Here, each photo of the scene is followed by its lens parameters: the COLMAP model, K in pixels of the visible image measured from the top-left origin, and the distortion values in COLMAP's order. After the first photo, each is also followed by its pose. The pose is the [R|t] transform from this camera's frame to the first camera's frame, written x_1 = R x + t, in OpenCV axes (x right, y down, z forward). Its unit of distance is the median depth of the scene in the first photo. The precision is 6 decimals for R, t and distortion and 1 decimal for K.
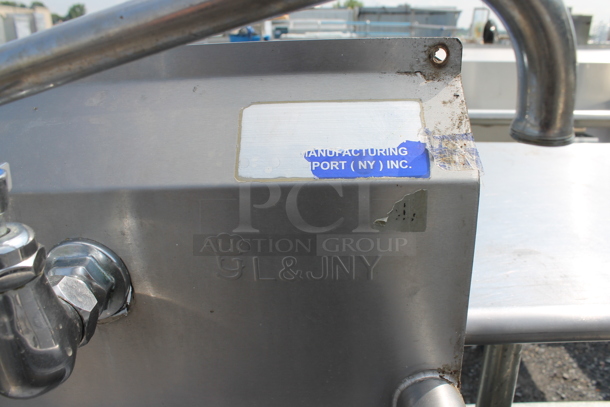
lens RADIAL K [[512.2, 0, 307.4], [0, 512.2, 204.1], [0, 0, 1]] dist [-0.134055, 0.042039]
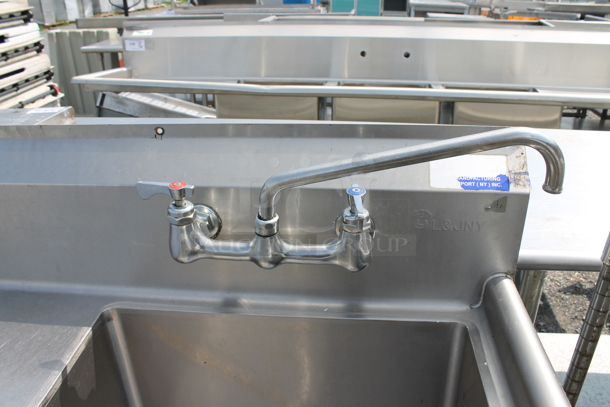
lens RADIAL K [[512.2, 0, 304.2], [0, 512.2, 201.1], [0, 0, 1]] dist [-0.134055, 0.042039]
pose [[0.996517, 0.042524, -0.071739, -0.537139], [-0.035011, 0.994074, 0.102909, -0.207314], [0.075690, -0.100039, 0.992100, -1.391849]]
